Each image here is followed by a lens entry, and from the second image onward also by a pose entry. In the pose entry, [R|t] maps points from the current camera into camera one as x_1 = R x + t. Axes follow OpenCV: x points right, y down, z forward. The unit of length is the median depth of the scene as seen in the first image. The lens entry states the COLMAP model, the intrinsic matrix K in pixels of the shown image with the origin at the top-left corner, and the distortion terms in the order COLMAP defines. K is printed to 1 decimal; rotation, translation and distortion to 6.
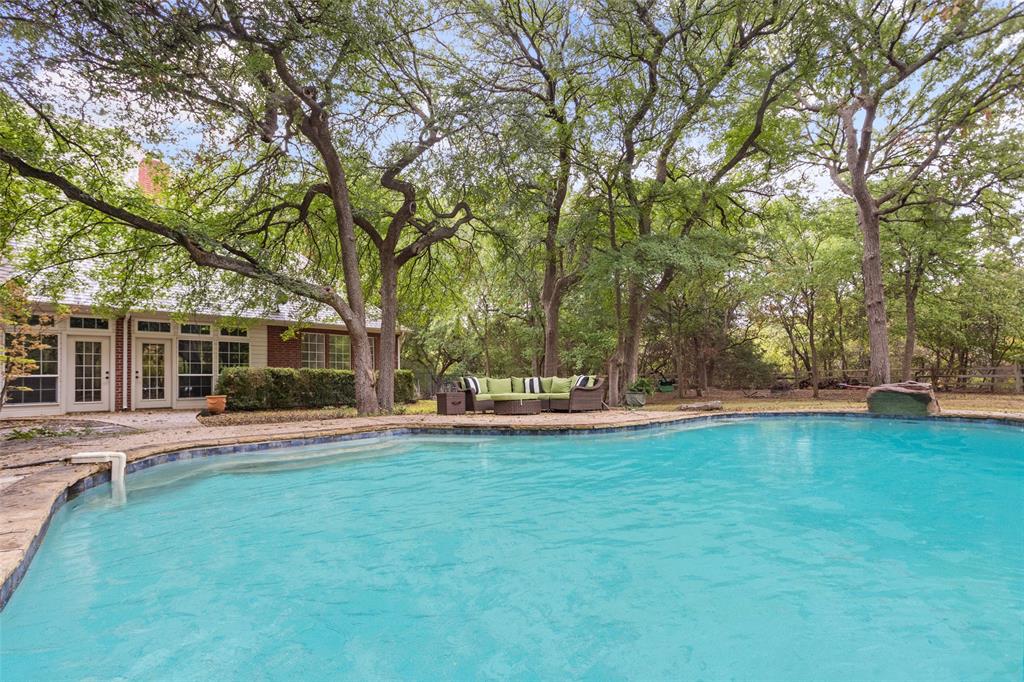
lens RADIAL K [[498.5, 0, 512.4], [0, 498.5, 367.8], [0, 0, 1]] dist [-0.014356, 0.006166]
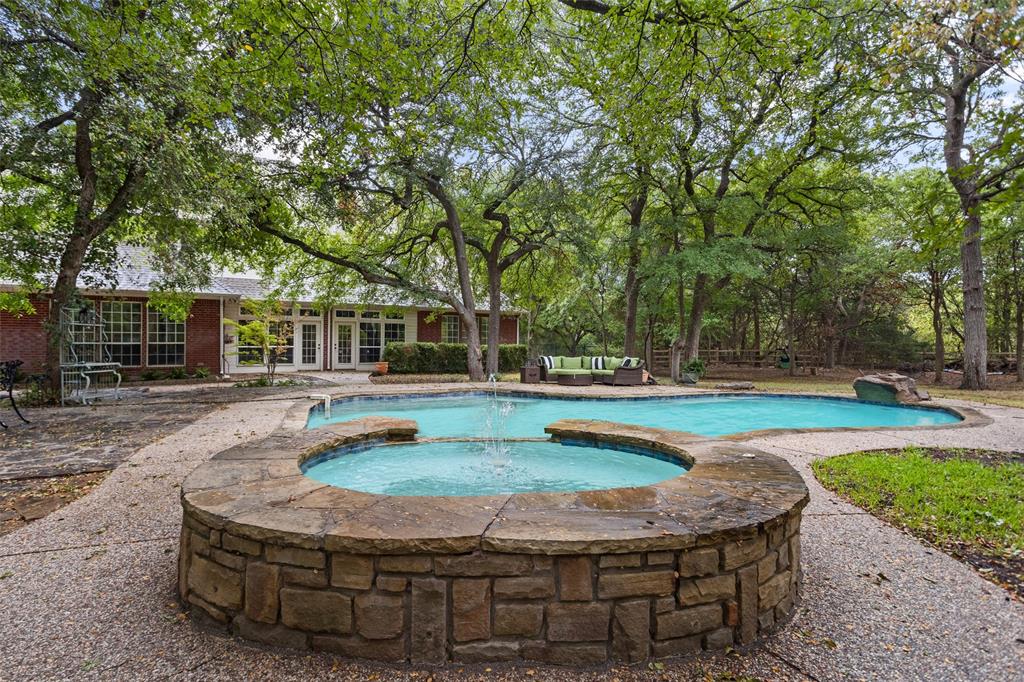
lens RADIAL K [[499.6, 0, 510.5], [0, 499.6, 344.5], [0, 0, 1]] dist [-0.028819, 0.006582]
pose [[0.951691, 0.023579, -0.306151, 0.227670], [-0.016547, 0.999537, 0.025546, -0.043325], [0.306611, -0.019246, 0.951640, -0.298748]]
